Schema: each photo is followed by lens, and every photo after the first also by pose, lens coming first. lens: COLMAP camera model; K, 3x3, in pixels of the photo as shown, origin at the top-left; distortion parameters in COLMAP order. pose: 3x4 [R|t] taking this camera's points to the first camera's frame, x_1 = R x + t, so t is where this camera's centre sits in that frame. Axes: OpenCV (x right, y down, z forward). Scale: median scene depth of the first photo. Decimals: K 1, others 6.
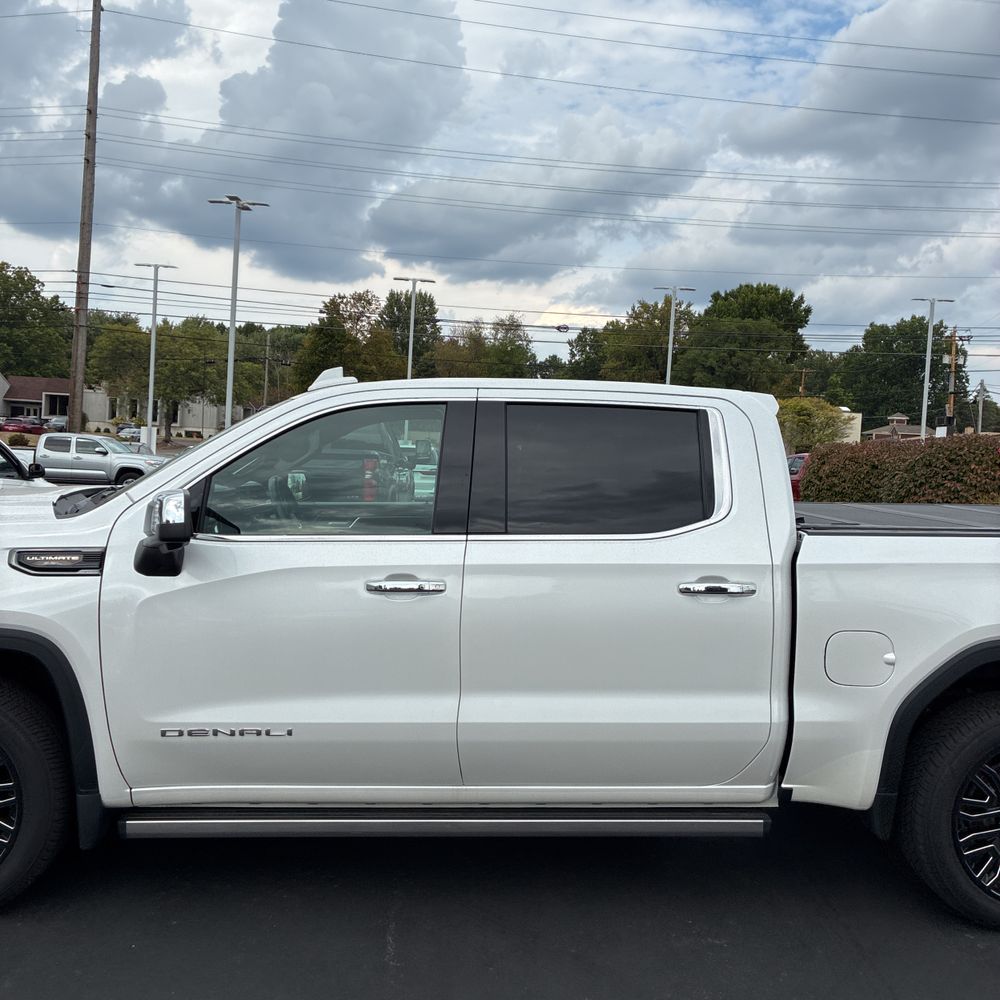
lens RADIAL K [[988.8, 0, 499.9], [0, 988.8, 502.4], [0, 0, 1]] dist [0.048955, -0.000264]
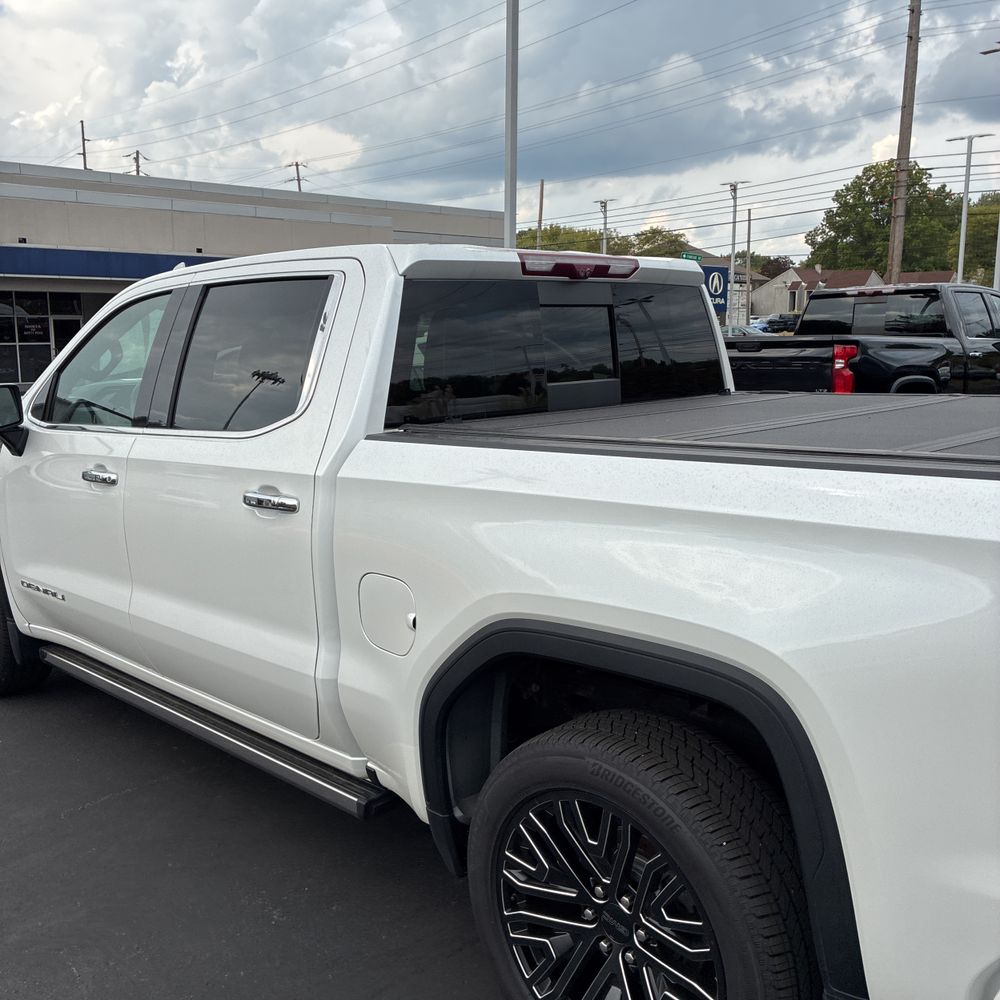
lens RADIAL K [[997.8, 0, 499.6], [0, 997.8, 488.9], [0, 0, 1]] dist [0.021913, 0.011931]
pose [[0.671821, 0.064786, -0.737875, 0.121848], [0.002233, 0.995986, 0.089482, 0.000650], [0.740710, -0.061764, 0.668980, 0.076836]]
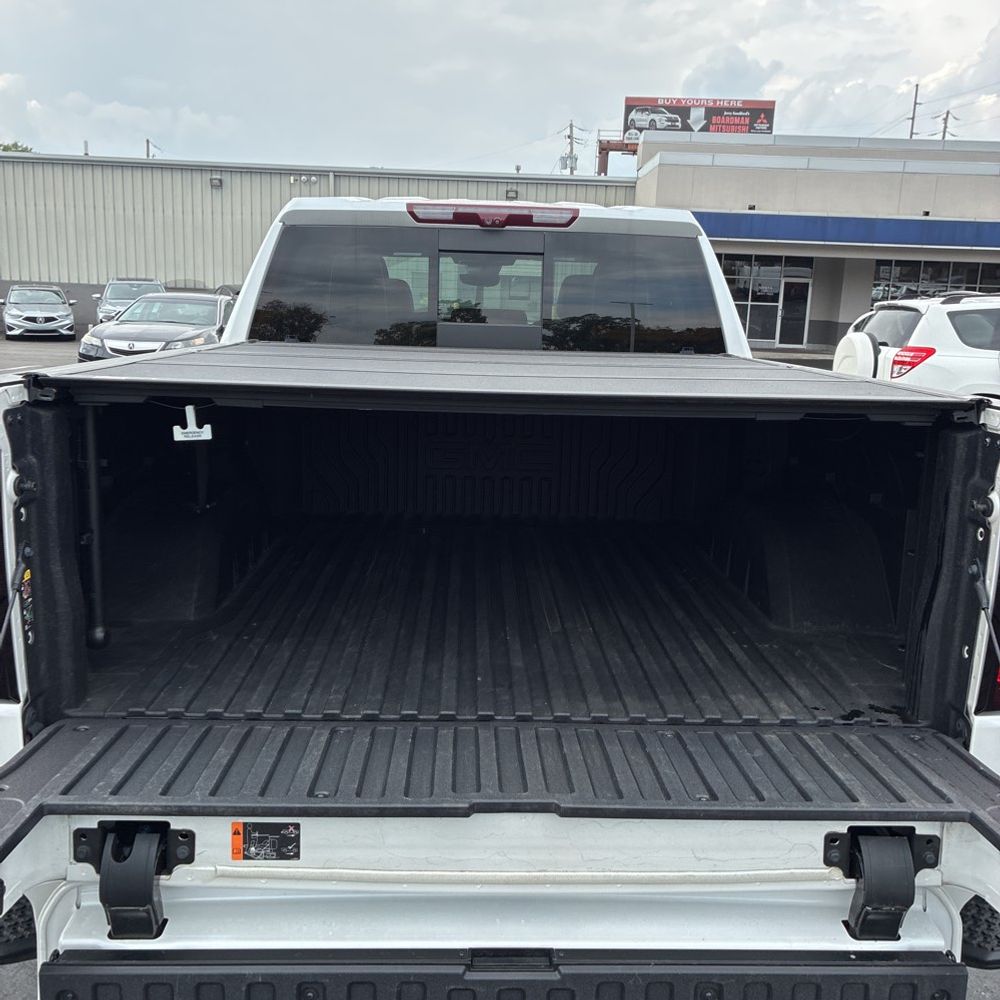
lens RADIAL K [[996.1, 0, 514.7], [0, 996.1, 500.8], [0, 0, 1]] dist [0.012359, 0.020079]
pose [[-0.006129, 0.165040, -0.986268, 0.170407], [-0.086885, 0.982469, 0.164944, -0.000570], [0.996199, 0.086703, 0.008318, 0.171191]]
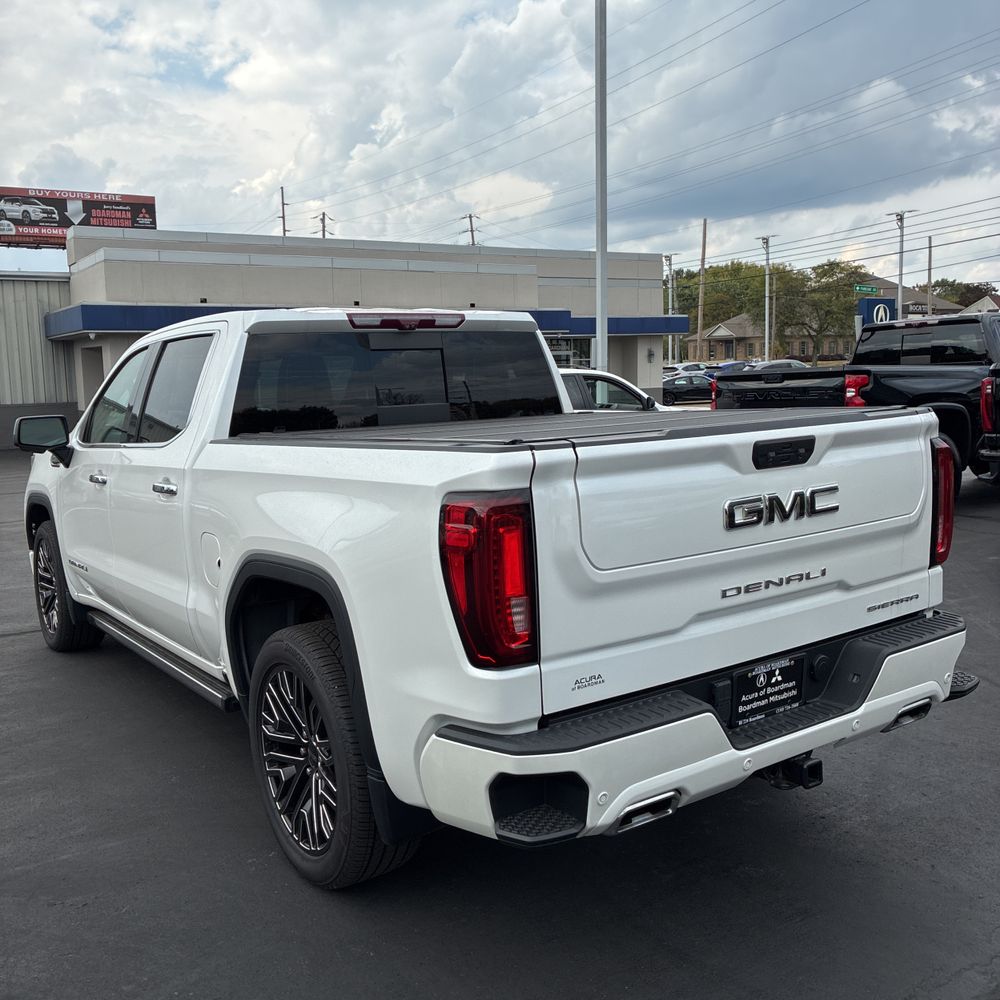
lens RADIAL K [[992.0, 0, 496.2], [0, 992.0, 487.7], [0, 0, 1]] dist [0.037030, -0.013972]
pose [[0.526418, 0.033927, -0.849549, 0.185149], [0.012584, 0.998783, 0.047684, 0.004566], [0.850133, -0.035792, 0.525351, 0.091871]]
